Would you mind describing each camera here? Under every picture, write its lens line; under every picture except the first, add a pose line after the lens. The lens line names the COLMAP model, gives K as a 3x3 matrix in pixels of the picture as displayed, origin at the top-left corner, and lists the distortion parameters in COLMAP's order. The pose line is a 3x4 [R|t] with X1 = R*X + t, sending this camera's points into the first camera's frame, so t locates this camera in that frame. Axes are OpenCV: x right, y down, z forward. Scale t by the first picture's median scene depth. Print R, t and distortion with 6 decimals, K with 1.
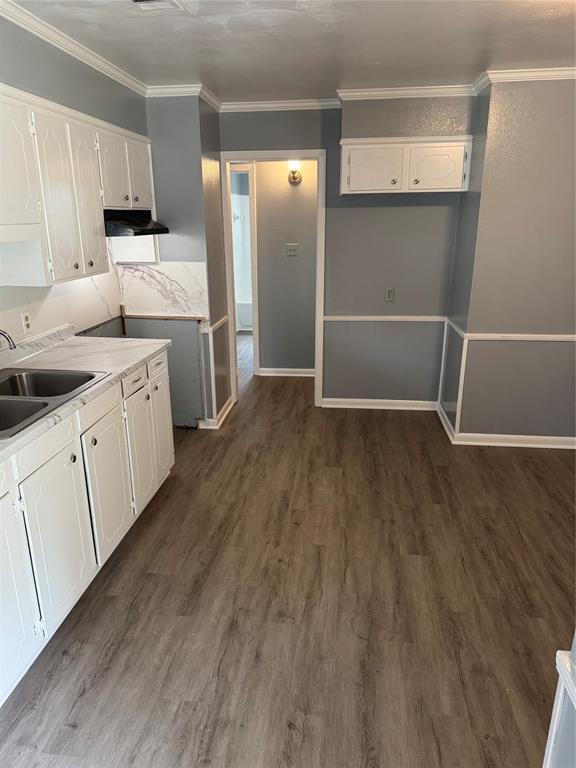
lens RADIAL K [[535.5, 0, 288.2], [0, 535.5, 385.8], [0, 0, 1]] dist [0.062445, -0.064665]
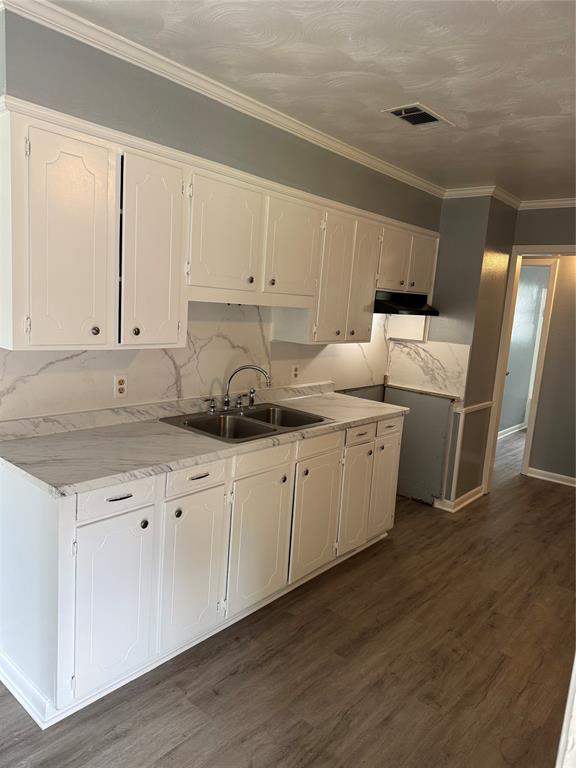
lens RADIAL K [[541.0, 0, 288.6], [0, 541.0, 382.2], [0, 0, 1]] dist [0.095404, -0.110930]
pose [[0.829708, 0.144981, -0.539041, 0.168730], [-0.235170, 0.966587, -0.102007, 0.033145], [0.506240, 0.211402, 0.836080, -0.041141]]
